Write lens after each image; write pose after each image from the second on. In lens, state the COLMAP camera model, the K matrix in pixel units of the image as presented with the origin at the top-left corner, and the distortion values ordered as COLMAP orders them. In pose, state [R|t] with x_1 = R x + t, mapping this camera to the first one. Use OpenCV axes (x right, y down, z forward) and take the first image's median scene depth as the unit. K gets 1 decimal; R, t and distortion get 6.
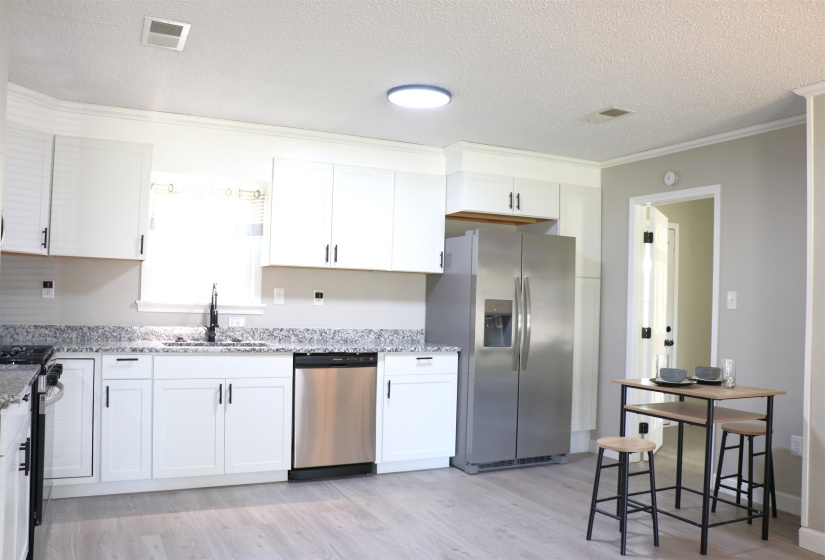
lens RADIAL K [[677.2, 0, 412.5], [0, 677.2, 280.0], [0, 0, 1]] dist [-0.182195, 0.153204]
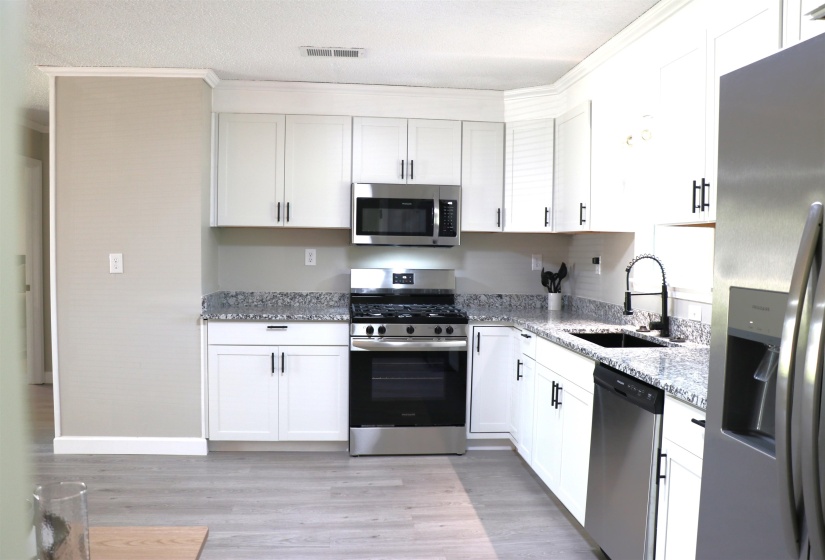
lens RADIAL K [[672.2, 0, 427.1], [0, 672.2, 282.6], [0, 0, 1]] dist [-0.186853, 0.143719]
pose [[-0.319365, 0.015716, -0.947501, 0.455080], [0.001718, 0.999870, 0.016005, 0.021714], [0.947630, 0.003484, -0.319351, 0.974263]]
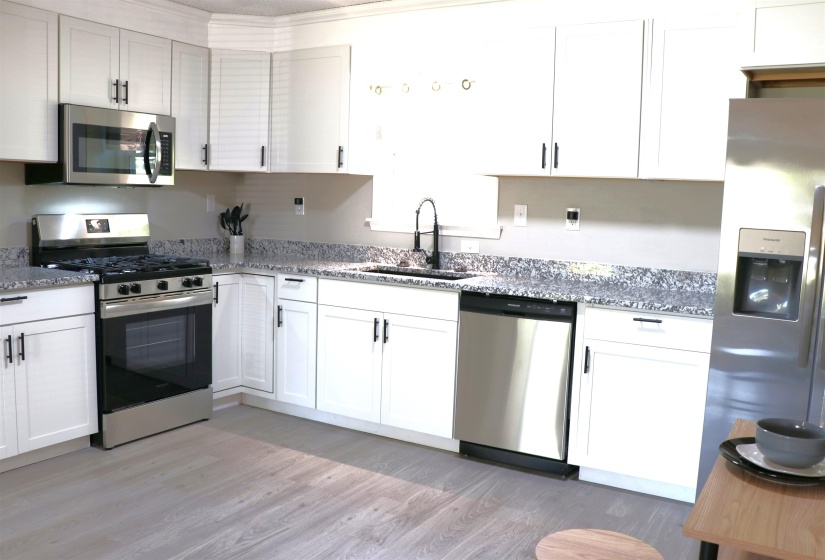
lens RADIAL K [[746.9, 0, 412.5], [0, 746.9, 280.0], [0, 0, 1]] dist [-0.169336, 0.129440]
pose [[0.543811, 0.085317, -0.834859, 0.462631], [0.007414, 0.994292, 0.106440, 0.006397], [0.839175, -0.064073, 0.540075, 0.464033]]
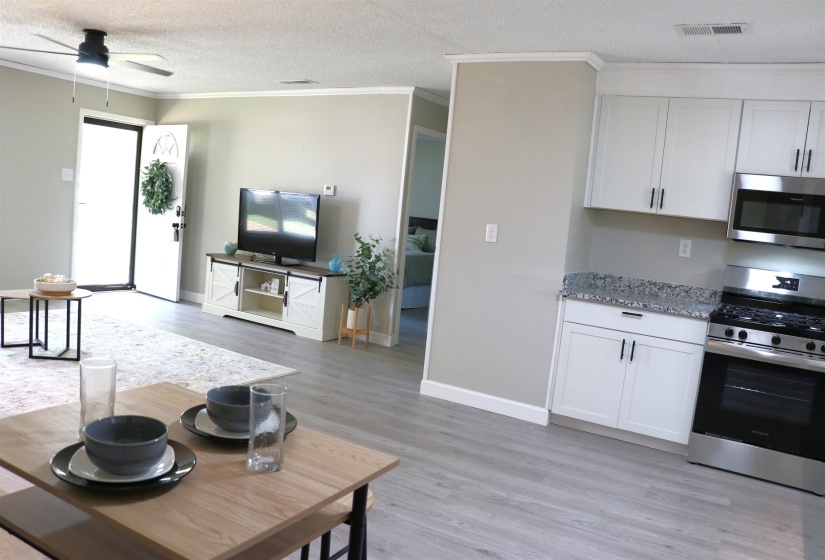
lens RADIAL K [[677.2, 0, 412.5], [0, 677.2, 280.0], [0, 0, 1]] dist [-0.182195, 0.153204]
pose [[-0.823824, -0.050362, -0.564604, 0.411623], [-0.107389, 0.991874, 0.068219, 0.022007], [0.556580, 0.116832, -0.822538, 1.051228]]
